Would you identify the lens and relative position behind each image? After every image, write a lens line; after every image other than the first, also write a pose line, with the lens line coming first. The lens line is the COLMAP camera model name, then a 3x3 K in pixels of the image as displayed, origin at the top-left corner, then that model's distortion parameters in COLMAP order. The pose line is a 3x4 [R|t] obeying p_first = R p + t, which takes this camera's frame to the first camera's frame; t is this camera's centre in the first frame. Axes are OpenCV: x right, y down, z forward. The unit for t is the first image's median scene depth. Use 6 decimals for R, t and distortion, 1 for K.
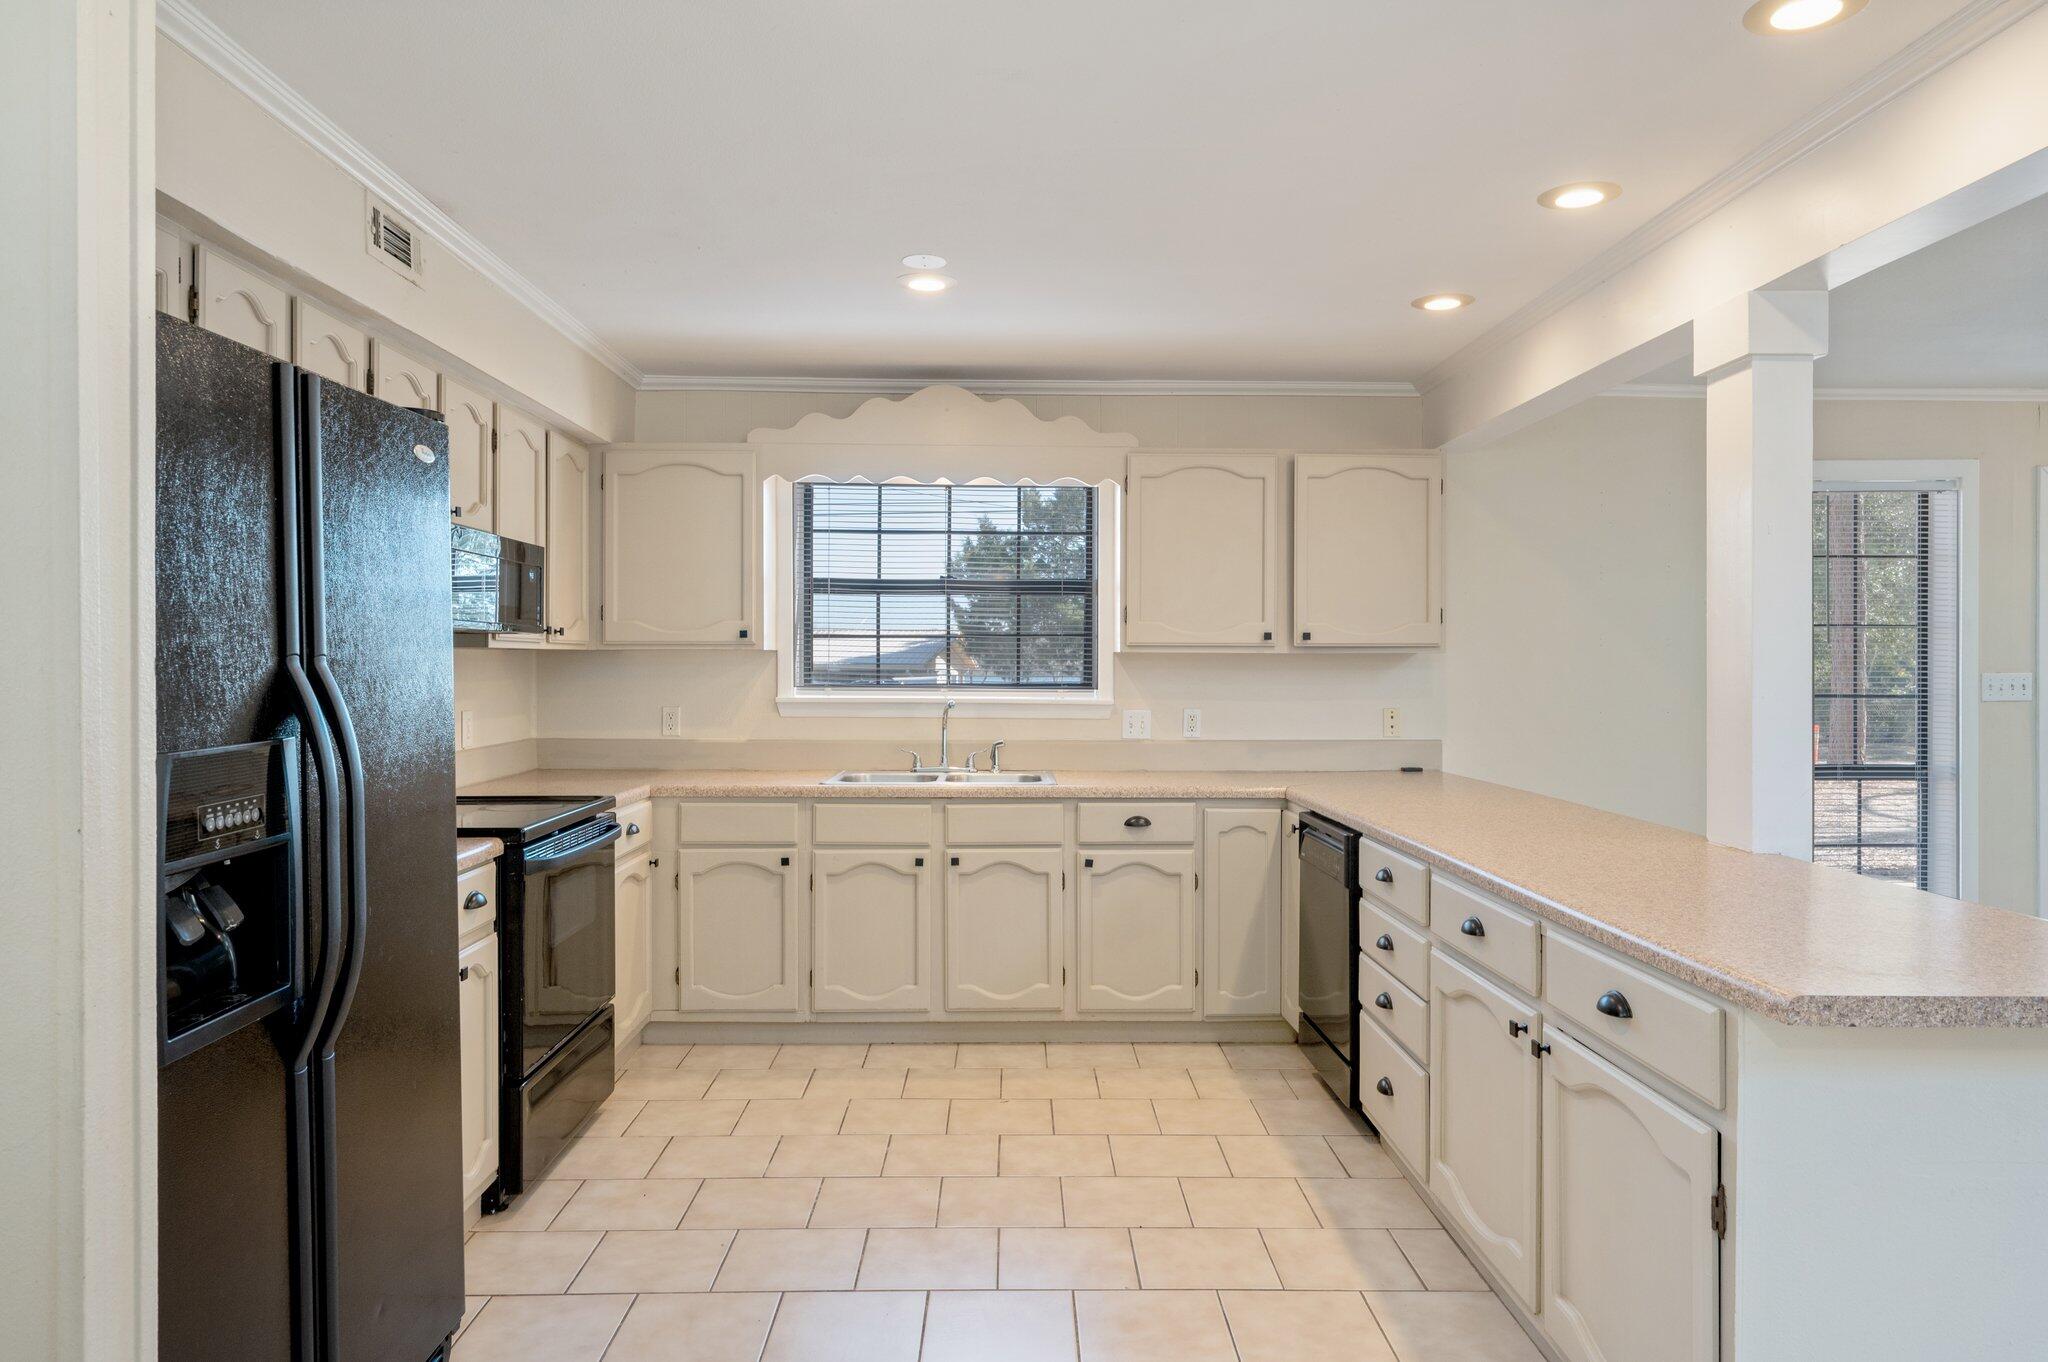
lens RADIAL K [[1264.5, 0, 1021.3], [0, 1264.5, 666.0], [0, 0, 1]] dist [-0.002499, 0.000715]
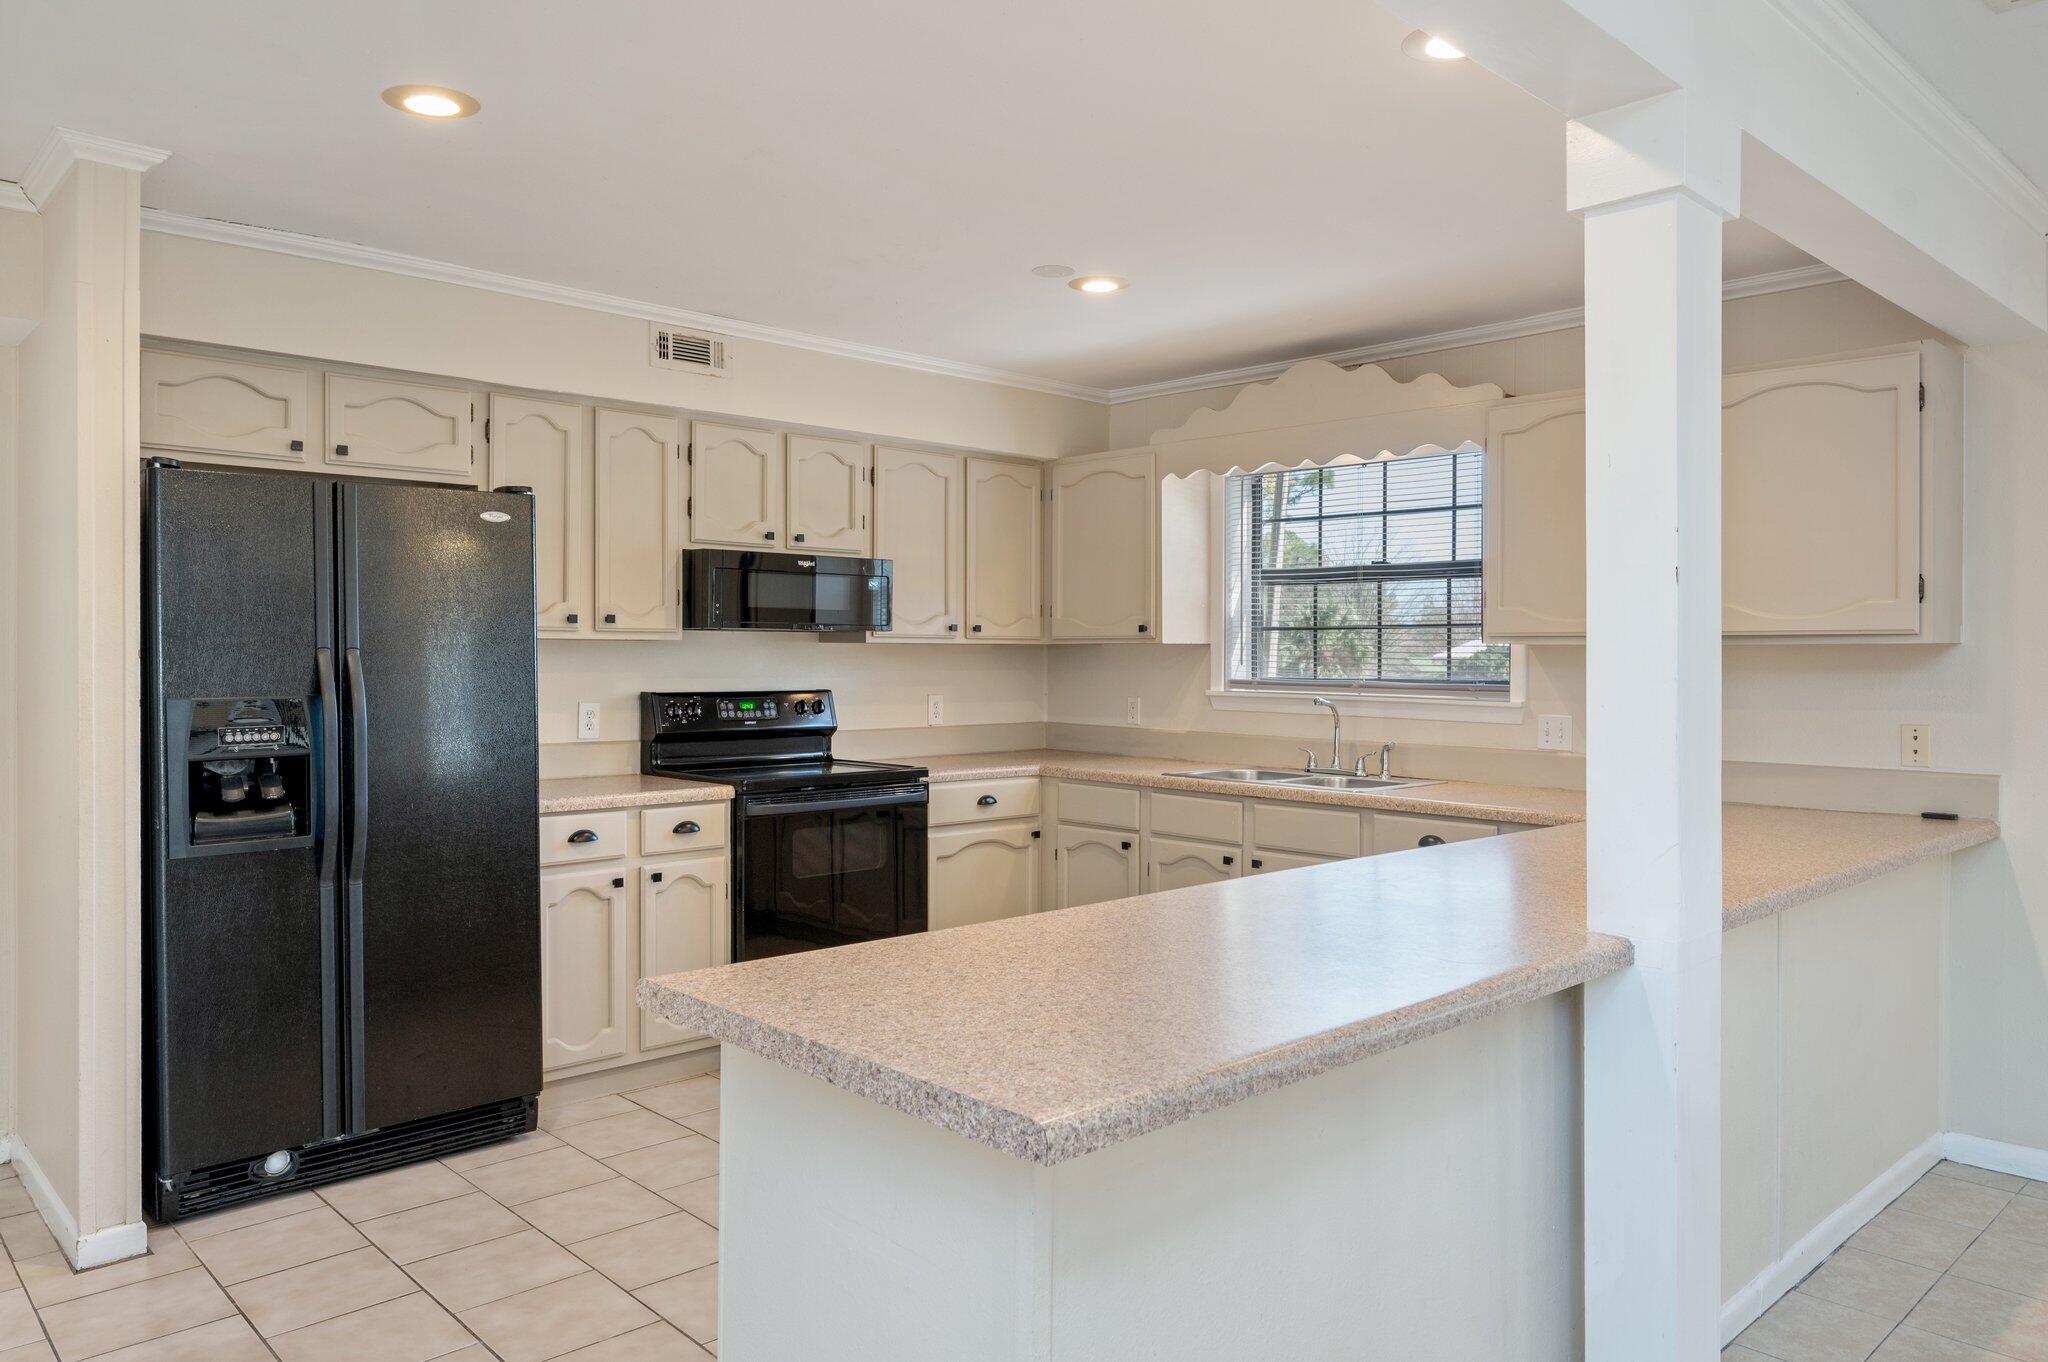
lens RADIAL K [[1366.3, 0, 1028.2], [0, 1366.3, 679.9], [0, 0, 1]] dist [0.001499, -0.002572]
pose [[0.679946, 0.014734, -0.733114, 0.581845], [-0.004817, 0.999866, 0.015628, 0.000064], [0.733247, -0.007094, 0.679926, 0.169376]]
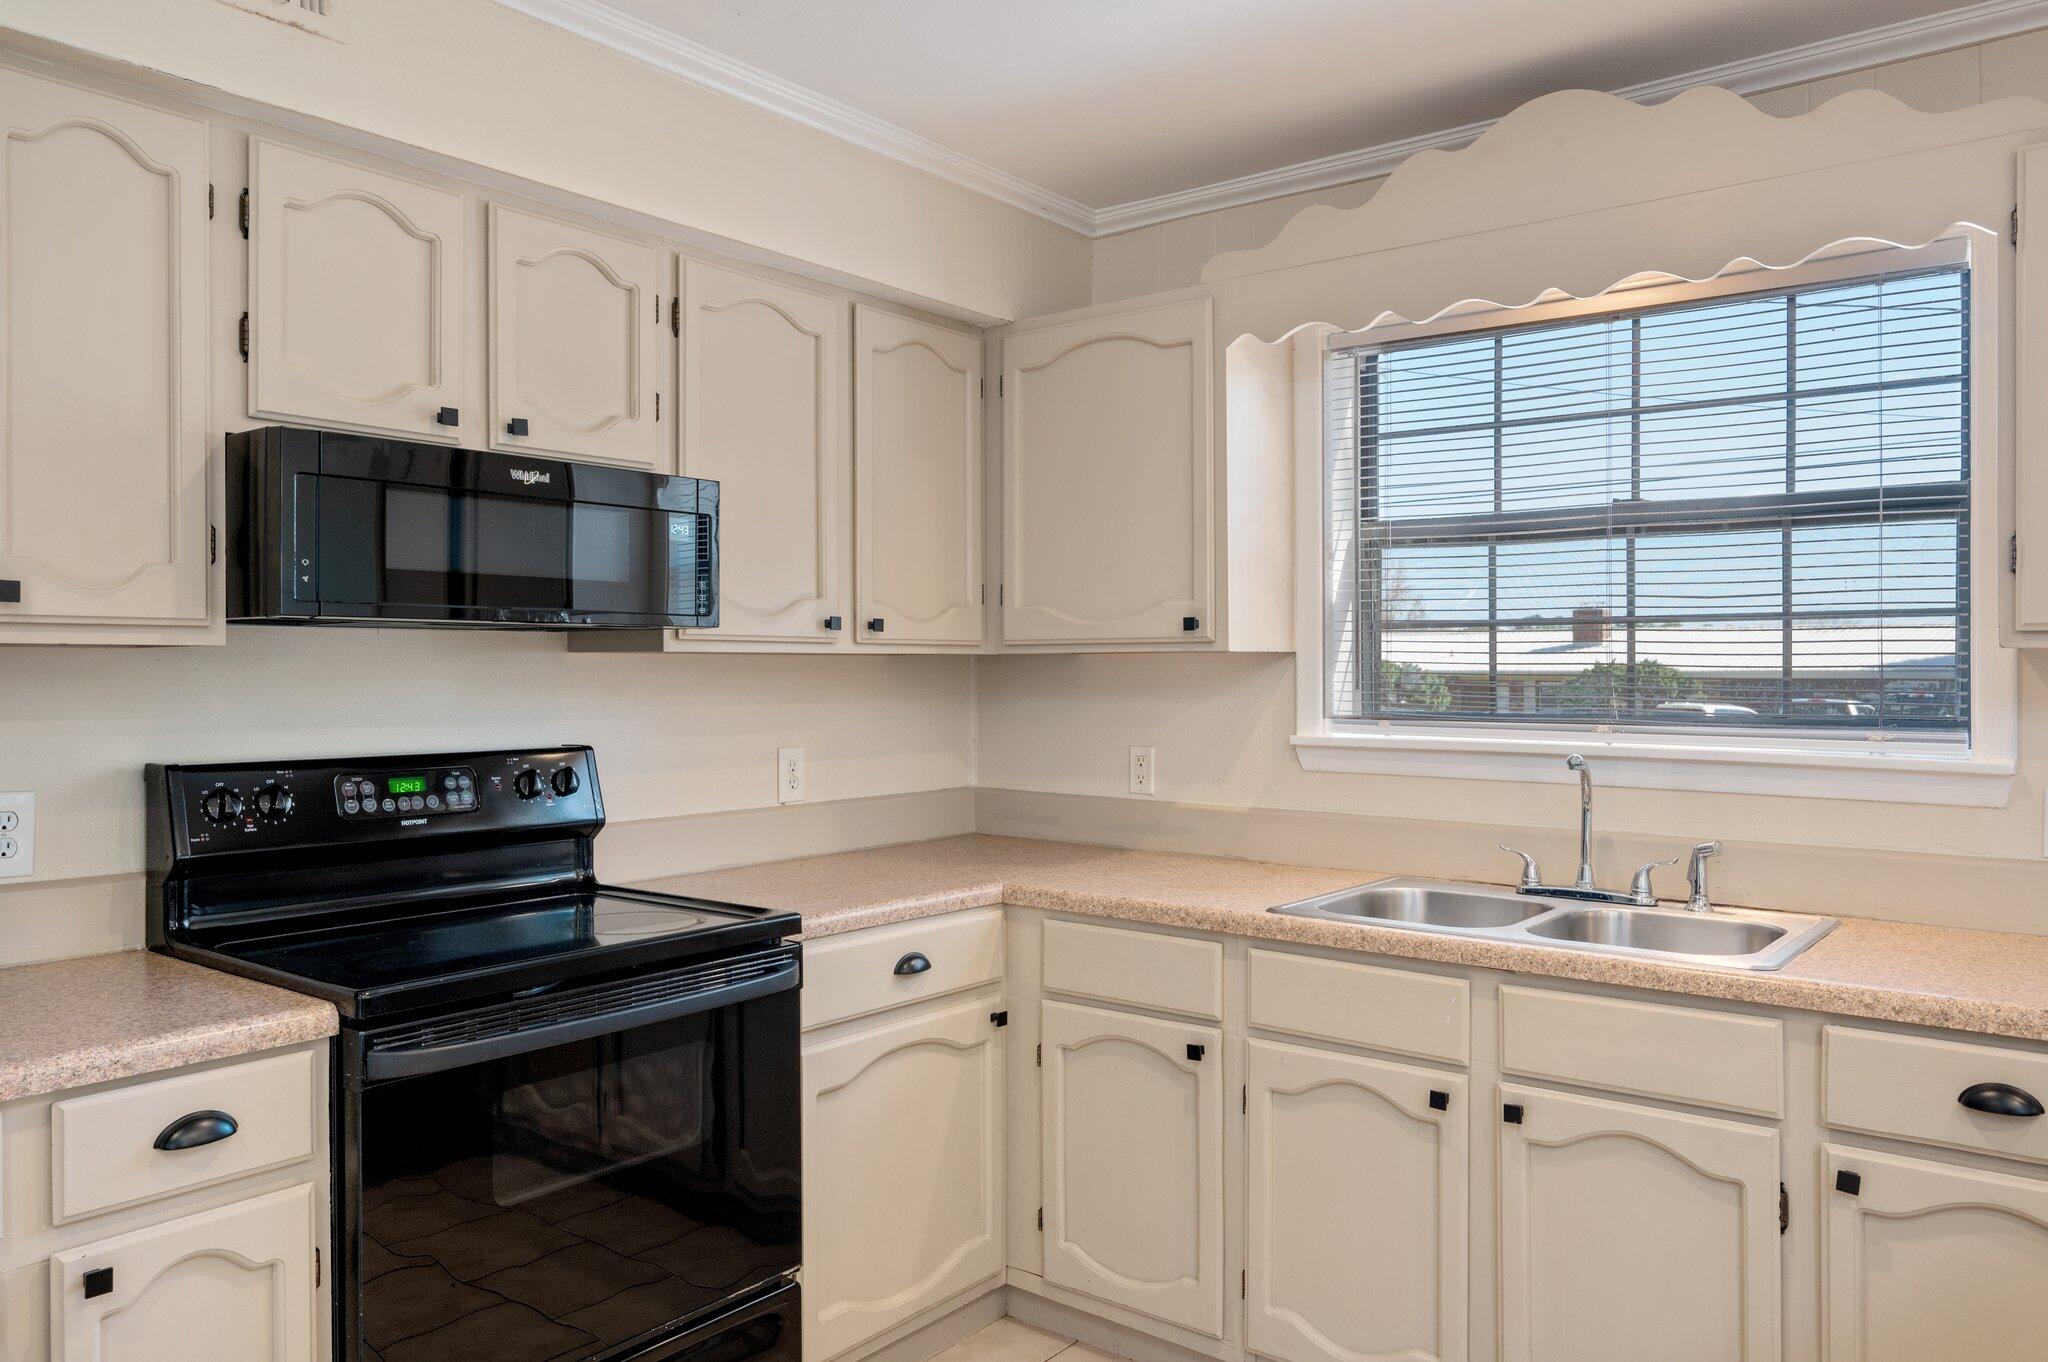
lens RADIAL K [[1448.4, 0, 1025.1], [0, 1448.4, 681.4], [0, 0, 1]] dist [0.005093, 0.000366]
pose [[0.773302, 0.002573, -0.634033, 0.140584], [0.000961, 0.999986, 0.005230, -0.003273], [0.634037, -0.004654, 0.773288, 0.482819]]
